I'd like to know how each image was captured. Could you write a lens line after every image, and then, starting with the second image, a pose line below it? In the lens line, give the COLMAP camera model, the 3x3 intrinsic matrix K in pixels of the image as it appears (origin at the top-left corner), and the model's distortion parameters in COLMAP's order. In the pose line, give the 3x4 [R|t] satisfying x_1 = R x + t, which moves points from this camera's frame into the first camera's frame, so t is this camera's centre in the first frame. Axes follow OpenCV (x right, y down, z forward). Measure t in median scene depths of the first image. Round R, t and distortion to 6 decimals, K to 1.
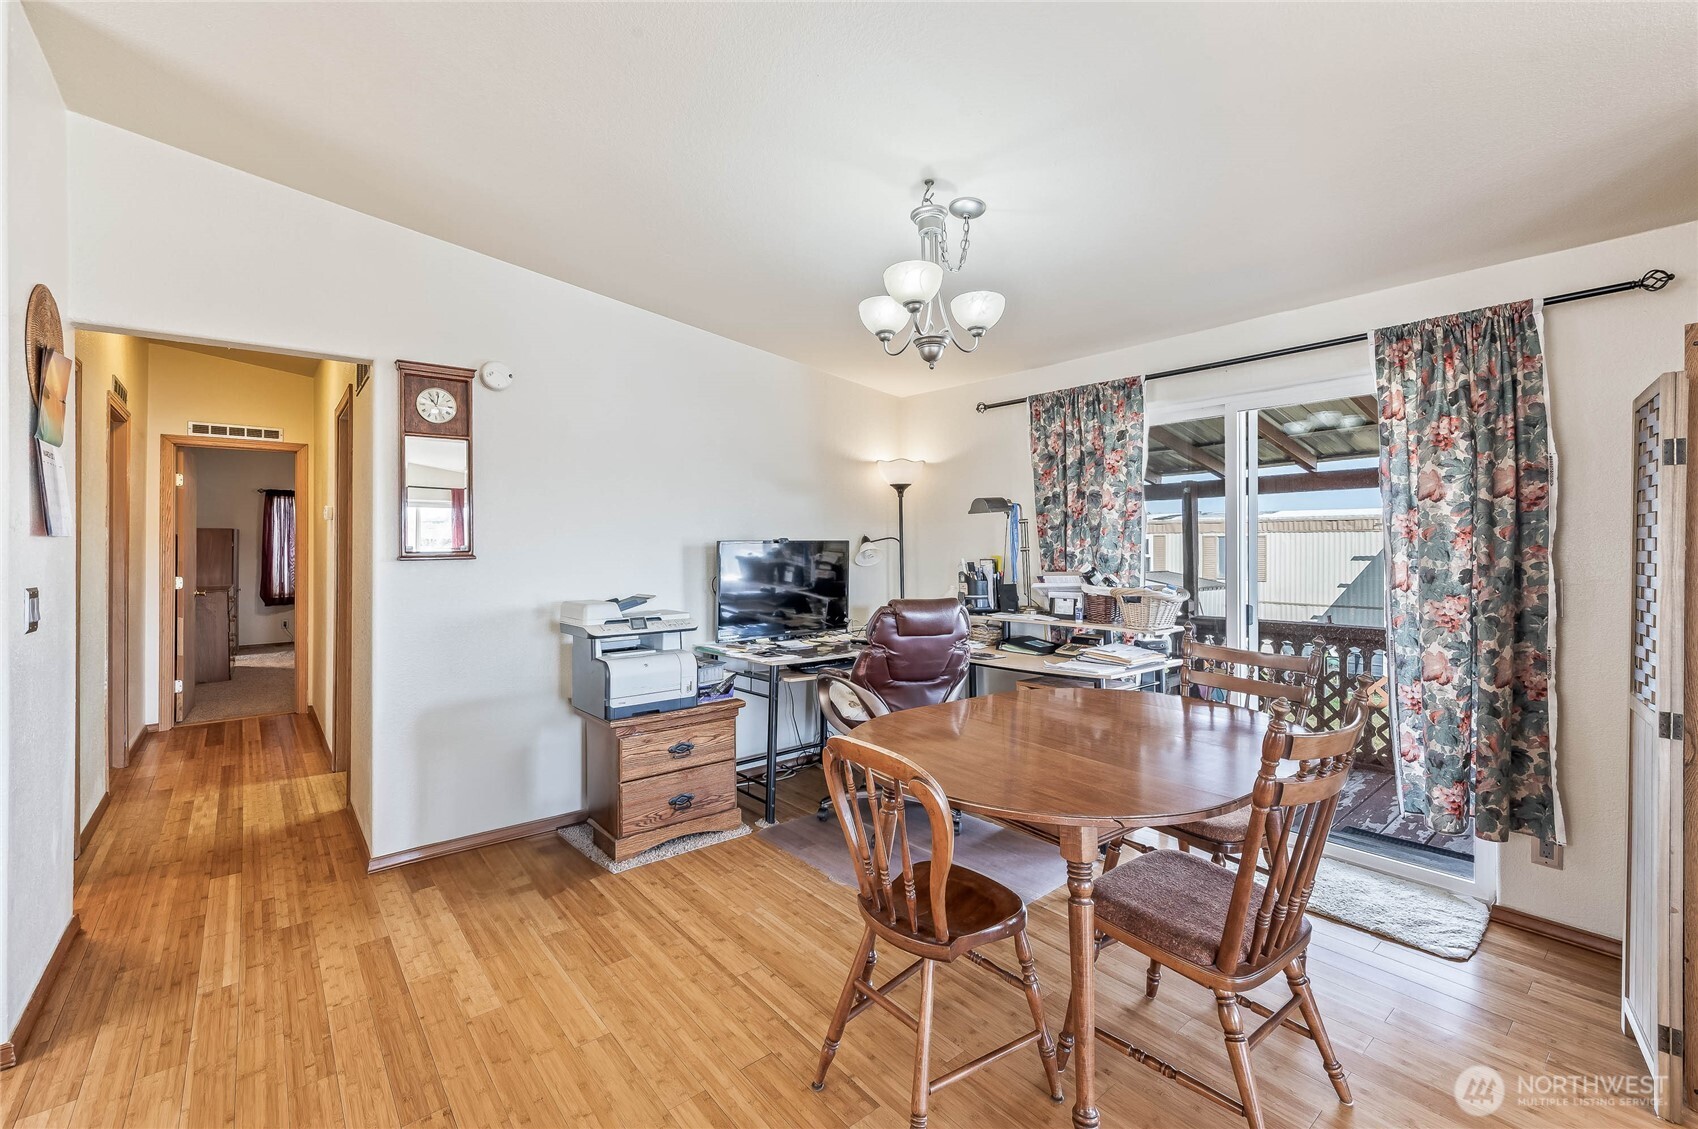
lens RADIAL K [[715.7, 0, 861.5], [0, 715.7, 541.4], [0, 0, 1]] dist [-0.000118, -0.000331]
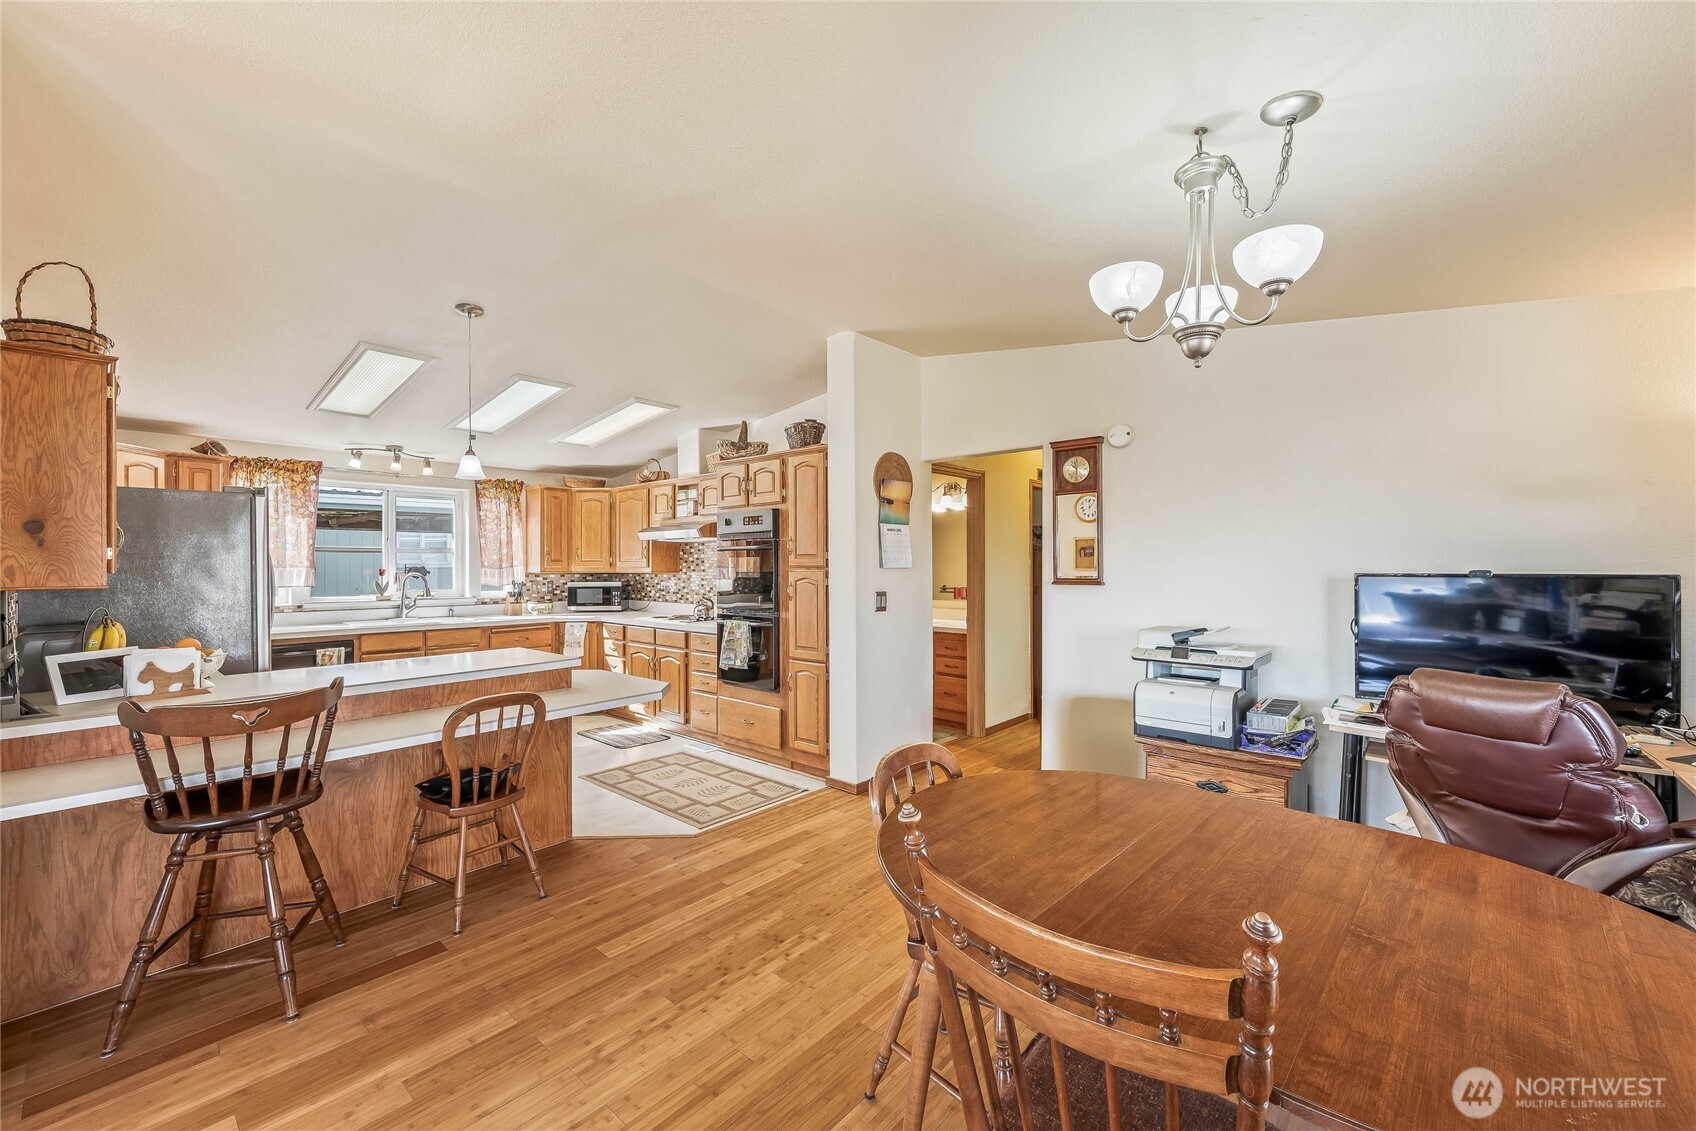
lens RADIAL K [[672.1, 0, 845.4], [0, 672.1, 566.6], [0, 0, 1]] dist [-0.005462, 0.000476]
pose [[0.155962, 0.007743, -0.987733, 0.521841], [0.005228, 0.999949, 0.008664, -0.018901], [0.987749, -0.006515, 0.155913, 0.337307]]
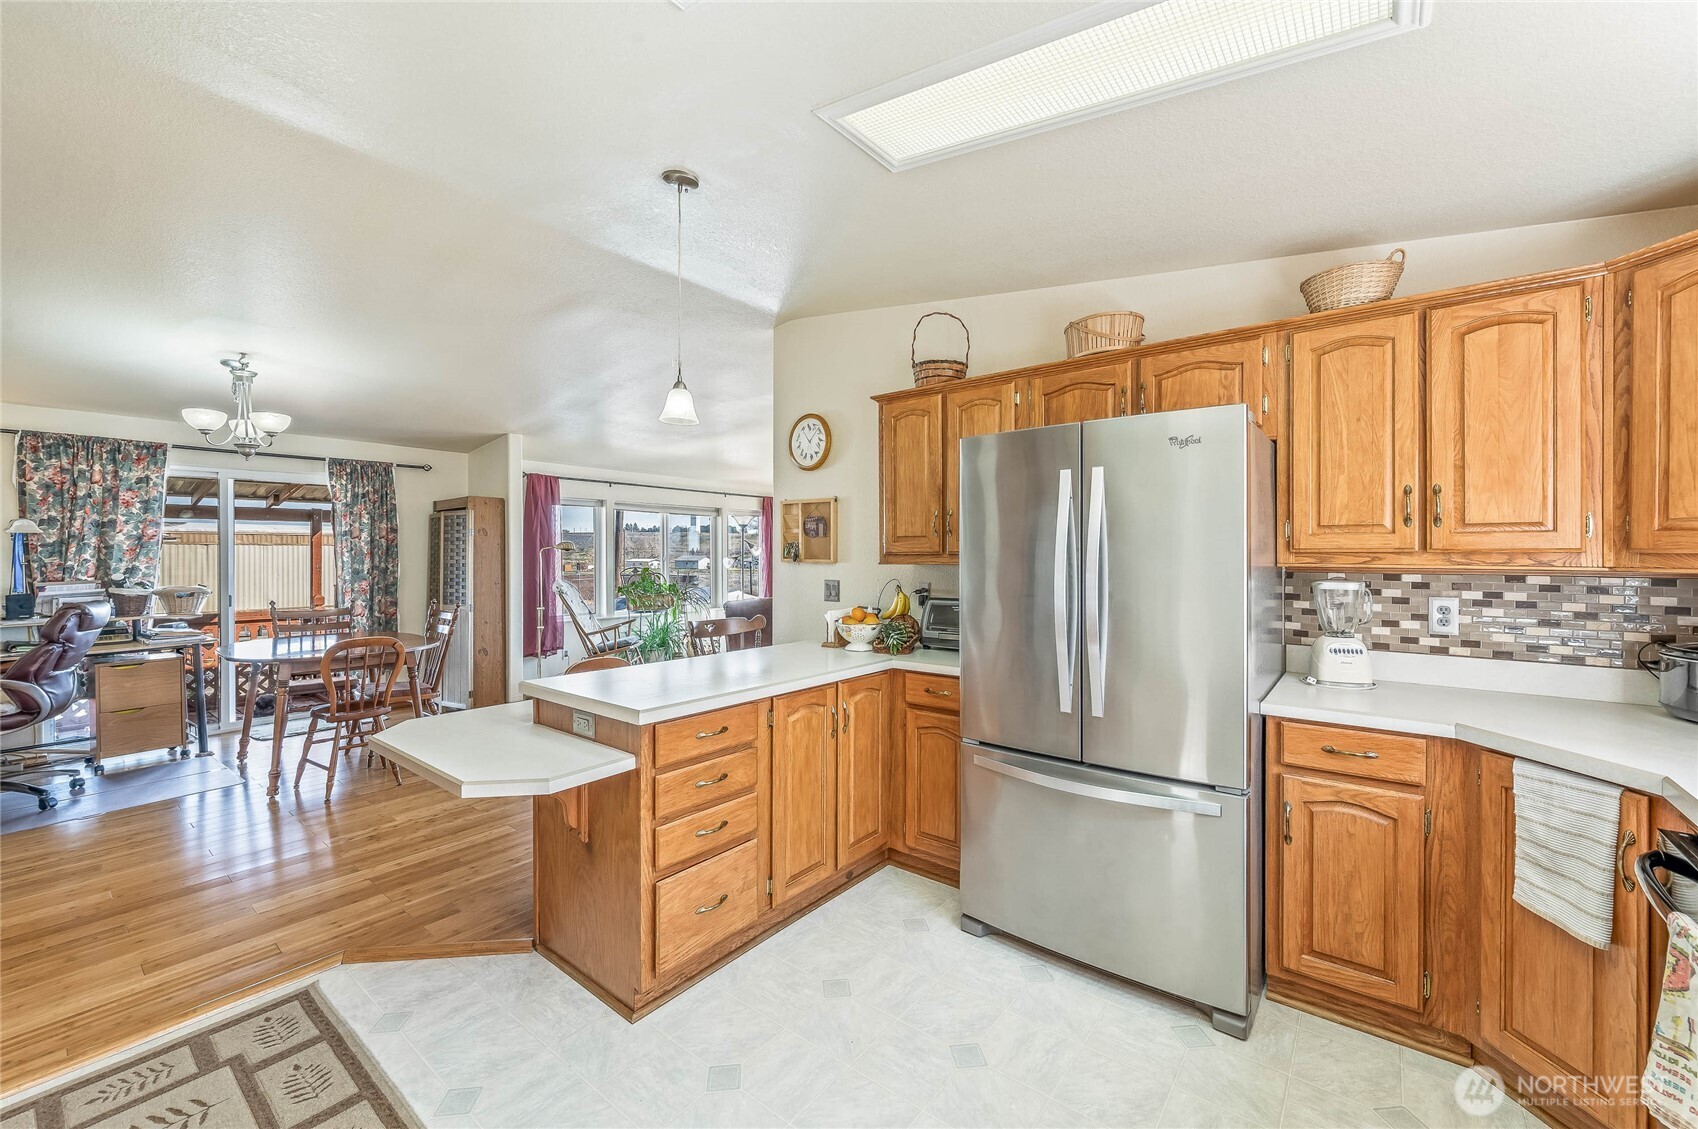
lens RADIAL K [[671.5, 0, 843.0], [0, 671.5, 554.1], [0, 0, 1]] dist [-0.000767, 0.000679]
pose [[-0.198828, 0.001570, 0.980033, -1.265668], [-0.002303, 0.999995, -0.002069, -0.005808], [-0.980032, -0.002668, -0.198823, -0.085087]]
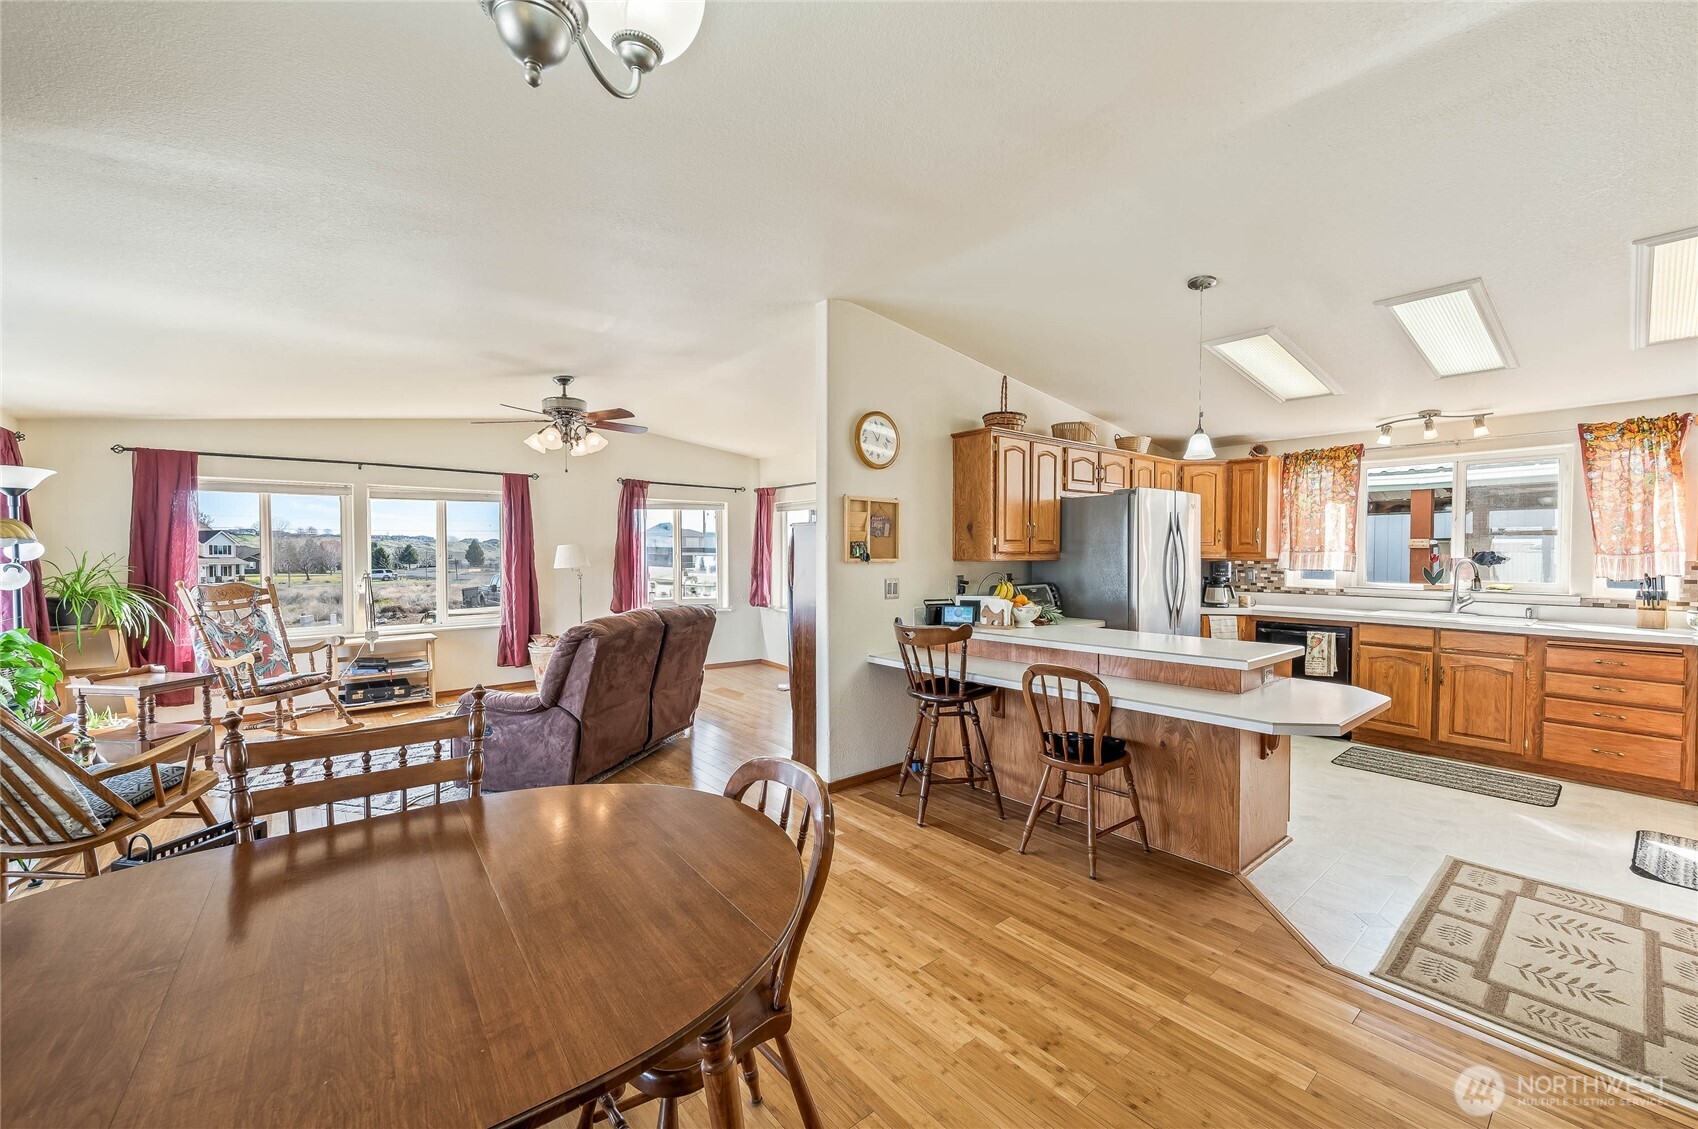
lens RADIAL K [[671.5, 0, 850.7], [0, 671.5, 567.3], [0, 0, 1]] dist [-0.000767, 0.000679]
pose [[-0.999996, 0.002582, -0.000689, -0.046353], [0.002570, 0.999846, 0.017365, -0.004745], [0.000734, 0.017363, -0.999849, 0.912430]]
